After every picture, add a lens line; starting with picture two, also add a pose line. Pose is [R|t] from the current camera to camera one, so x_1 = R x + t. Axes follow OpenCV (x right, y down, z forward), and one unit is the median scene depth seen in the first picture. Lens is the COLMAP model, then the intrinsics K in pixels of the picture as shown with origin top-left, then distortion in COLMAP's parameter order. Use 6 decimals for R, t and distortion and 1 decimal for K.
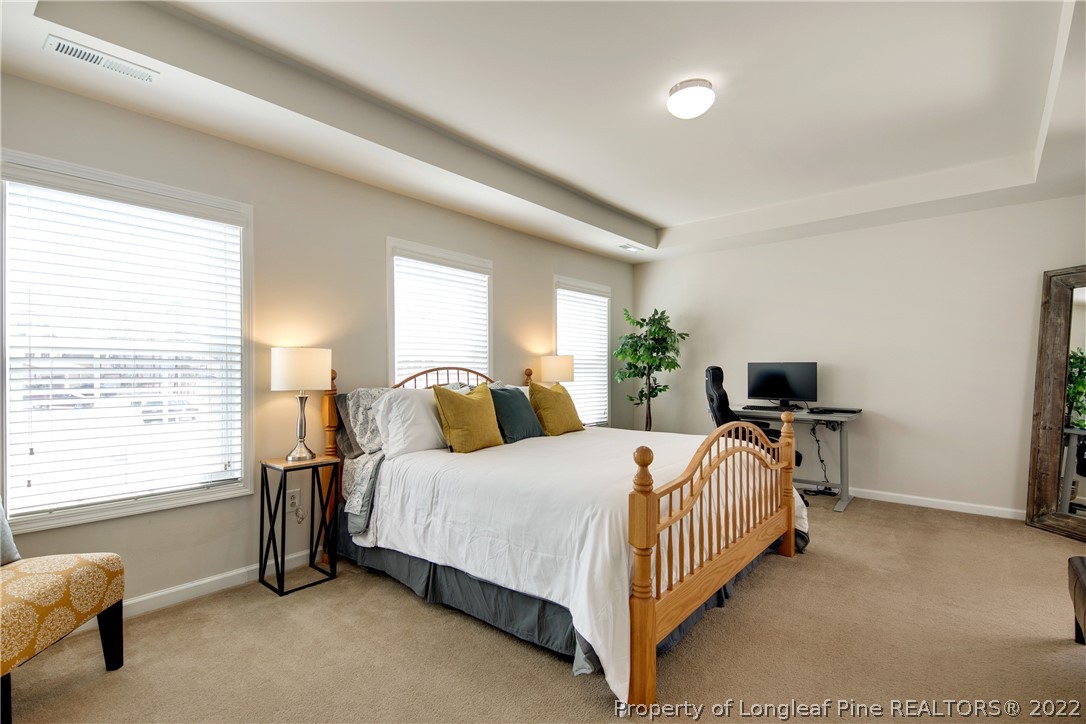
lens RADIAL K [[545.8, 0, 555.3], [0, 545.8, 361.6], [0, 0, 1]] dist [0.130410, -0.037160]
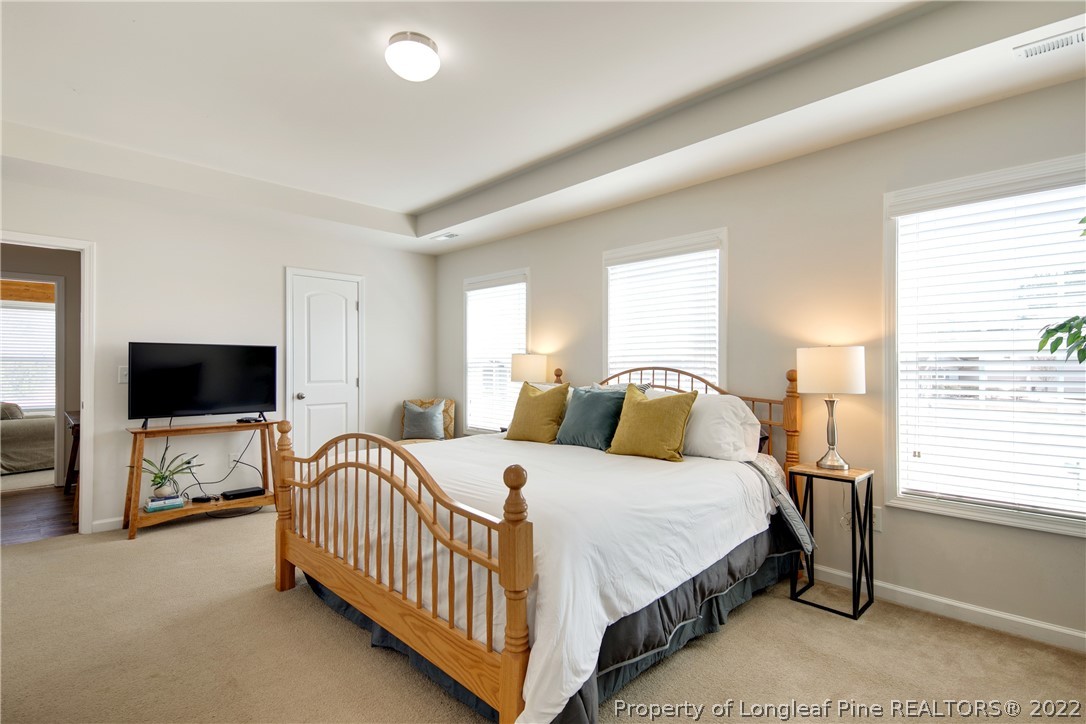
lens RADIAL K [[532.9, 0, 518.3], [0, 532.9, 360.2], [0, 0, 1]] dist [0.076220, -0.033581]
pose [[-0.154096, -0.016038, -0.987926, 0.724956], [0.005643, 0.999838, -0.017111, 0.013050], [0.988040, -0.008212, -0.153980, 0.896375]]
